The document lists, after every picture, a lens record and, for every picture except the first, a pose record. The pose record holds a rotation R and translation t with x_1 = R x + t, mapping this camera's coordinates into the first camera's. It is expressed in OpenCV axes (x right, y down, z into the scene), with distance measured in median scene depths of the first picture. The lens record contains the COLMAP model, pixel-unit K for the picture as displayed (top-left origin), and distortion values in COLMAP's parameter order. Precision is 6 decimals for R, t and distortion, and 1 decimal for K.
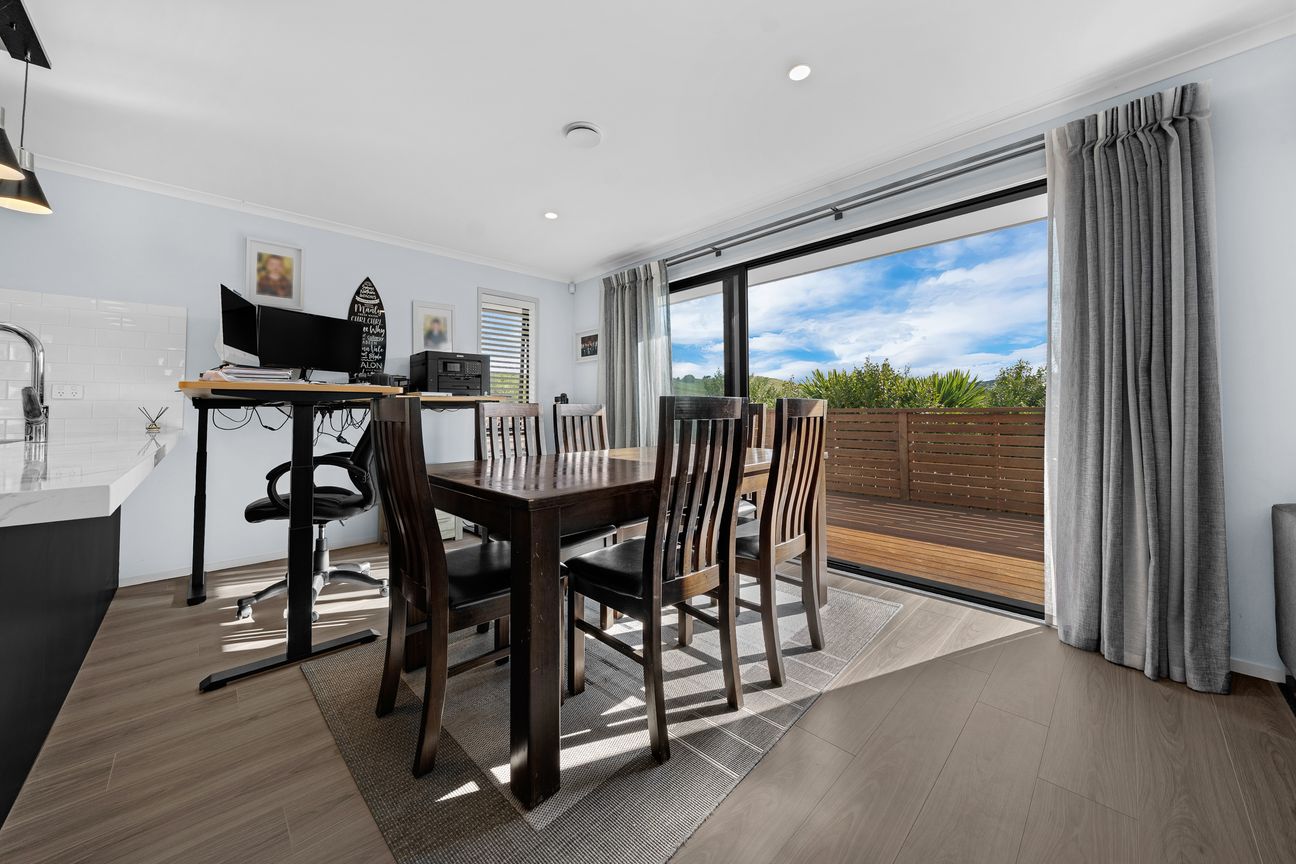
lens RADIAL K [[472.0, 0, 650.5], [0, 472.0, 388.9], [0, 0, 1]] dist [-0.000864, -0.000165]
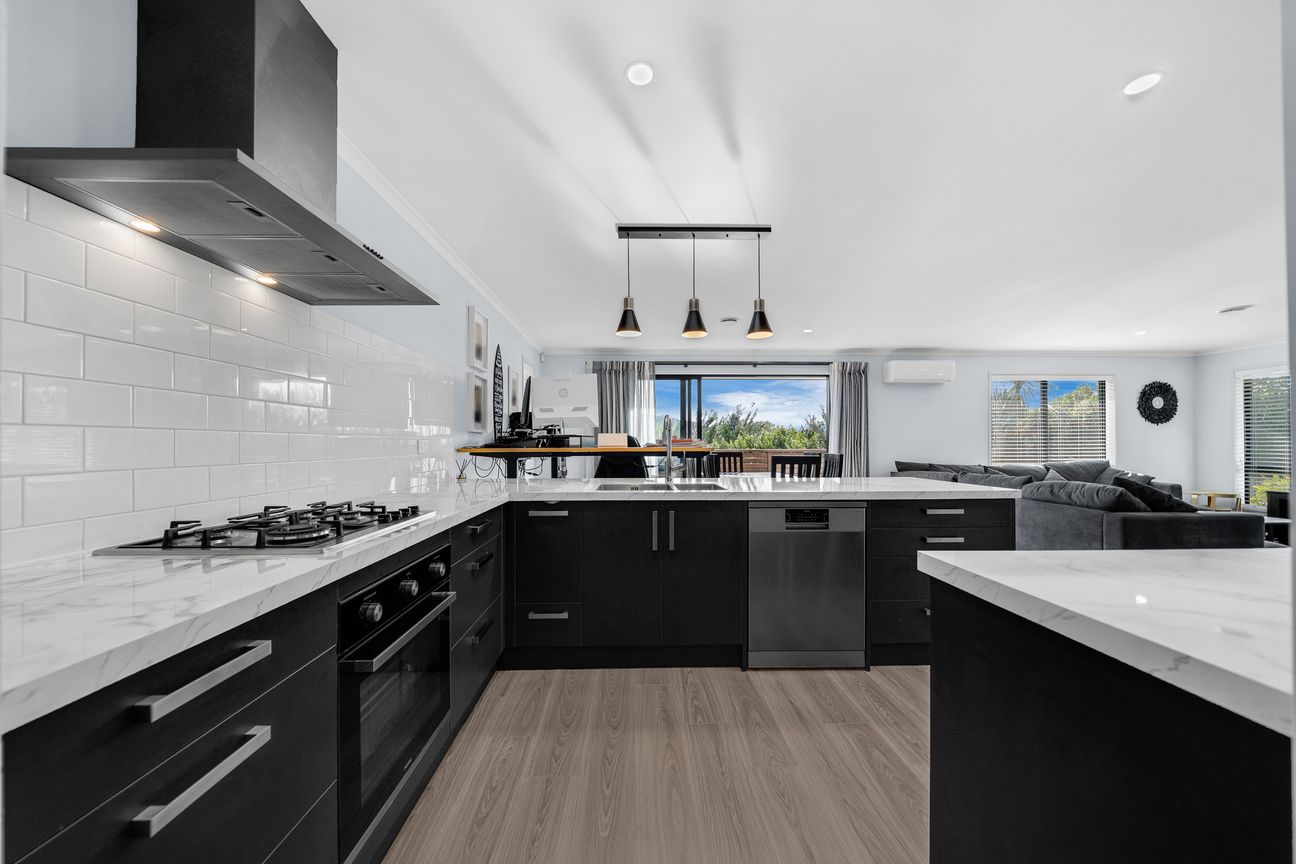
lens RADIAL K [[457.8, 0, 648.2], [0, 457.8, 437.4], [0, 0, 1]] dist [-0.003228, 0.000270]
pose [[0.679576, 0.012654, 0.733496, -1.510338], [-0.040156, 0.998994, 0.019970, -0.055797], [-0.732505, -0.043026, 0.679401, -0.083323]]
